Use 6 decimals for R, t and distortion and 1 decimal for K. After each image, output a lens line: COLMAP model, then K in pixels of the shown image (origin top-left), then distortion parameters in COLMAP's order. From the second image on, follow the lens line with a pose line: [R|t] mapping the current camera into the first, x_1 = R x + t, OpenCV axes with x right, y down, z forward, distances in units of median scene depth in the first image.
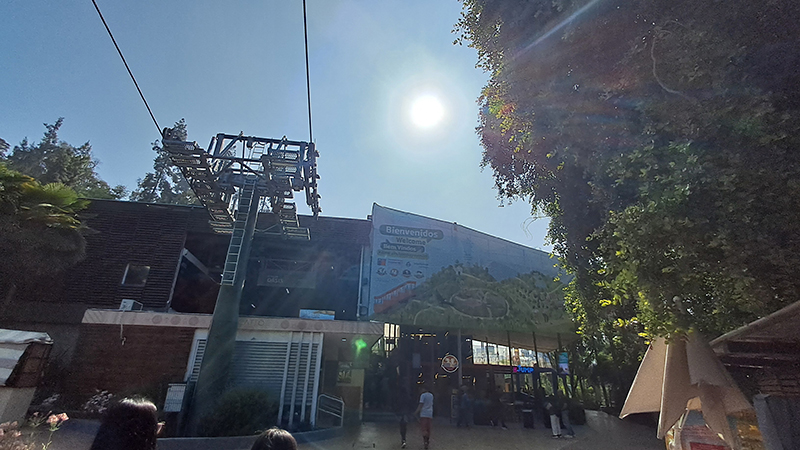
lens RADIAL K [[369.0, 0, 394.7], [0, 369.0, 222.1], [0, 0, 1]] dist [-0.003252, 0.003220]
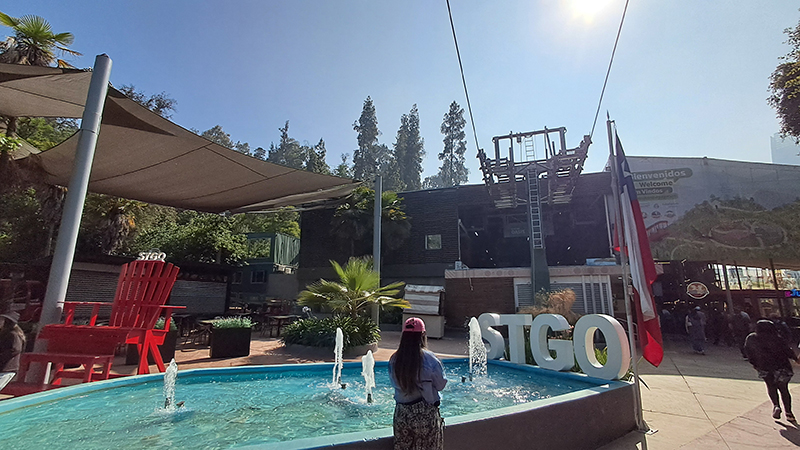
lens RADIAL K [[369.0, 0, 396.4], [0, 369.0, 216.8], [0, 0, 1]] dist [-0.003252, 0.003220]
pose [[0.887756, -0.128238, -0.442092, -0.163862], [0.196911, 0.973897, 0.112914, -0.124540], [0.416072, -0.187293, 0.889835, -0.279769]]
